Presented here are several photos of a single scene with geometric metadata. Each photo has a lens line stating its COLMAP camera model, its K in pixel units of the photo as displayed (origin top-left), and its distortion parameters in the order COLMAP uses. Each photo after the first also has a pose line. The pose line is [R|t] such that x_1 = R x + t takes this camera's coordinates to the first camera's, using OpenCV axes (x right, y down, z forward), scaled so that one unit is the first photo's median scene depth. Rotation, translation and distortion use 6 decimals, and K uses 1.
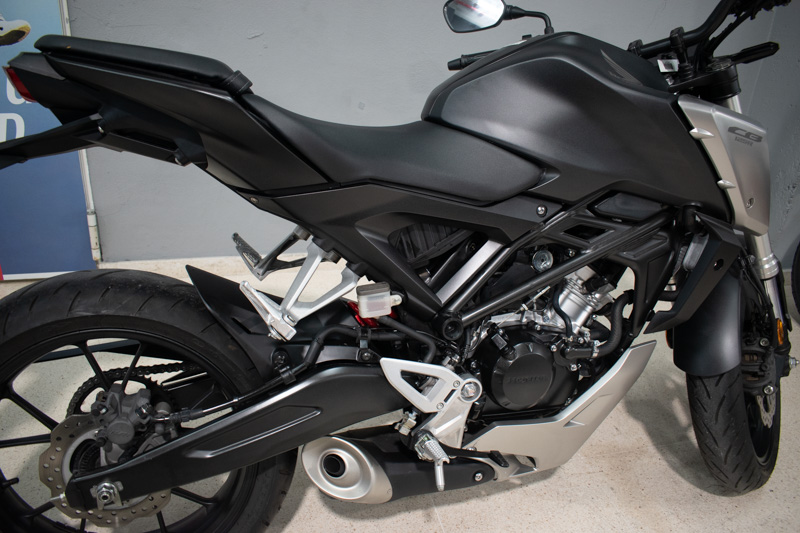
lens RADIAL K [[624.6, 0, 400.0], [0, 624.6, 266.5], [0, 0, 1]] dist [-0.088377, 0.001268]
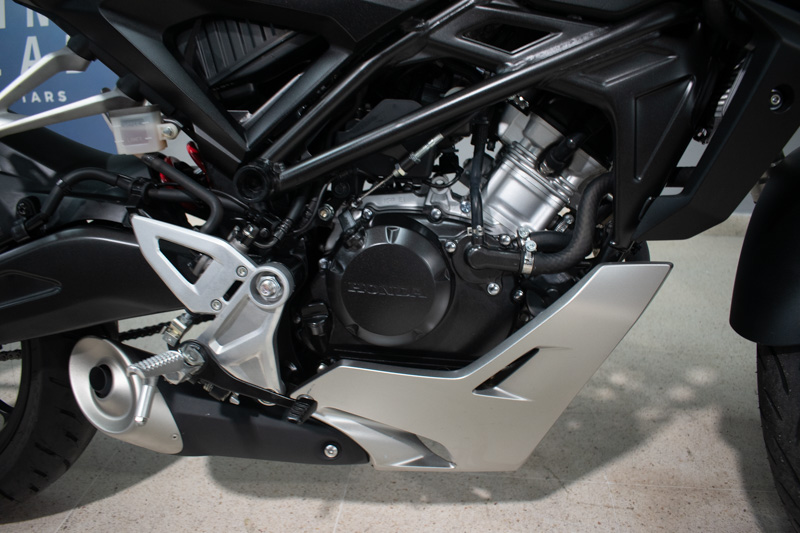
lens RADIAL K [[624.6, 0, 400.0], [0, 624.6, 266.5], [0, 0, 1]] dist [-0.088377, 0.001268]
pose [[0.932081, 0.081122, -0.353049, 0.416444], [-0.093091, 0.995512, -0.017025, 0.166539], [0.350084, 0.048735, 0.935450, 0.449350]]
